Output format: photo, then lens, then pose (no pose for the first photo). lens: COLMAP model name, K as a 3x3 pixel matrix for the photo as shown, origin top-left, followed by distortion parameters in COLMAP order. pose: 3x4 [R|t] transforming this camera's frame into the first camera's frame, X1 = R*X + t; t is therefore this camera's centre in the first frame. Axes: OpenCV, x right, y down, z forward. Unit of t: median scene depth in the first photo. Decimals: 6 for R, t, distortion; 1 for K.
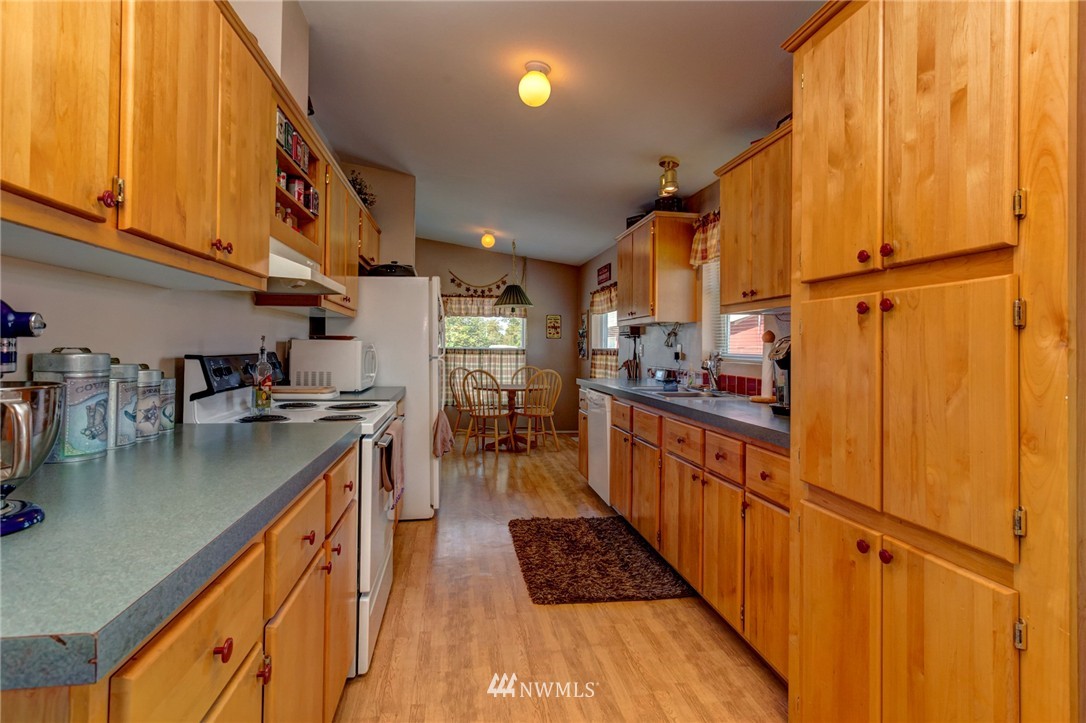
lens RADIAL K [[533.2, 0, 541.5], [0, 533.2, 342.2], [0, 0, 1]] dist [0.000942, 0.000714]
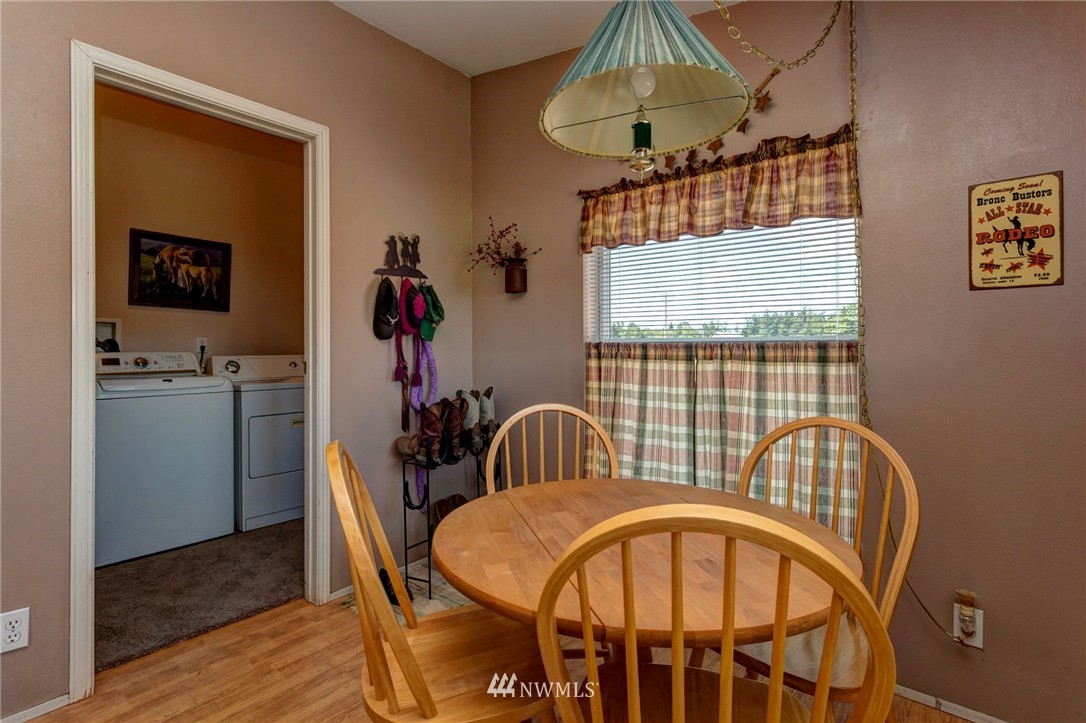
lens RADIAL K [[517.1, 0, 539.8], [0, 517.1, 338.9], [0, 0, 1]] dist [0.001931, 0.000489]
pose [[0.654186, -0.018330, -0.756111, 0.055773], [0.025748, 0.999667, -0.001957, 0.008548], [0.755895, -0.018188, 0.654440, 0.737590]]
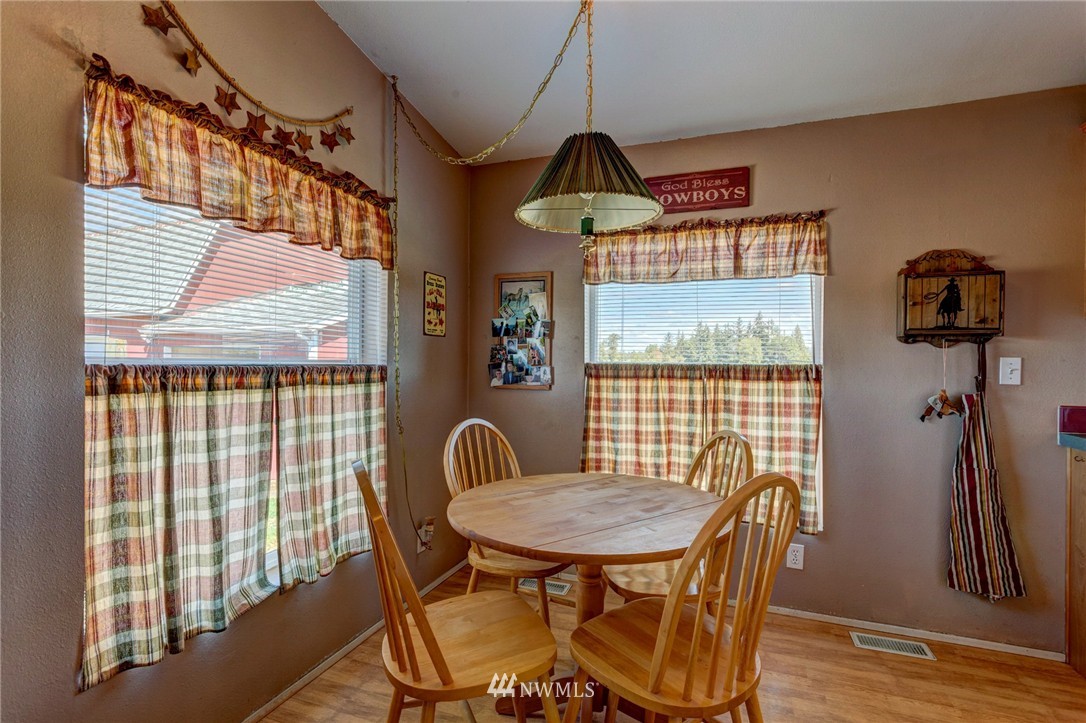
lens RADIAL K [[510.1, 0, 532.9], [0, 510.1, 361.2], [0, 0, 1]] dist [-0.001264, -0.000191]
pose [[0.491511, 0.000427, 0.870871, -0.260069], [-0.011530, 0.999915, 0.006017, 0.007480], [-0.870795, -0.012999, 0.491474, 0.779615]]
